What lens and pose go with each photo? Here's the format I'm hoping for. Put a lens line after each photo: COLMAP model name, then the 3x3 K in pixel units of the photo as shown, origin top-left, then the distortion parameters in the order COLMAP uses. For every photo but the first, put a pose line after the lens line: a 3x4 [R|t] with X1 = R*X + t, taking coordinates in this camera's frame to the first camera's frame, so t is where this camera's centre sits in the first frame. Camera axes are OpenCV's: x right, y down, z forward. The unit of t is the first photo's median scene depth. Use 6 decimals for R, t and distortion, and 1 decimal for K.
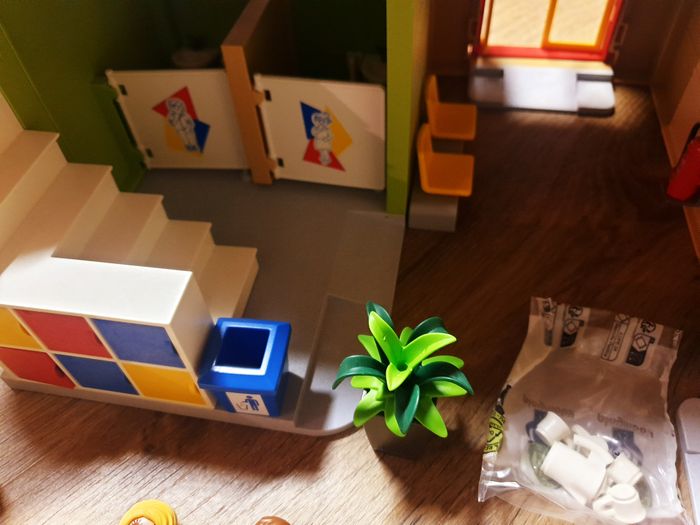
lens RADIAL K [[576.8, 0, 350.0], [0, 576.8, 262.5], [0, 0, 1]] dist [-0.006003, 0.005968]
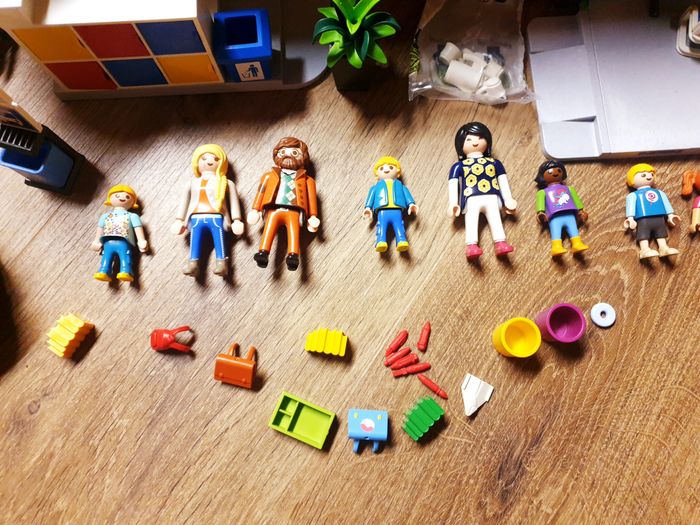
lens RADIAL K [[576.8, 0, 350.0], [0, 576.8, 262.5], [0, 0, 1]] dist [-0.006003, 0.005968]
pose [[0.970854, -0.214684, 0.106552, -0.196277], [0.141767, 0.872855, 0.466933, 0.019946], [-0.193247, -0.438218, 0.877850, -0.559837]]
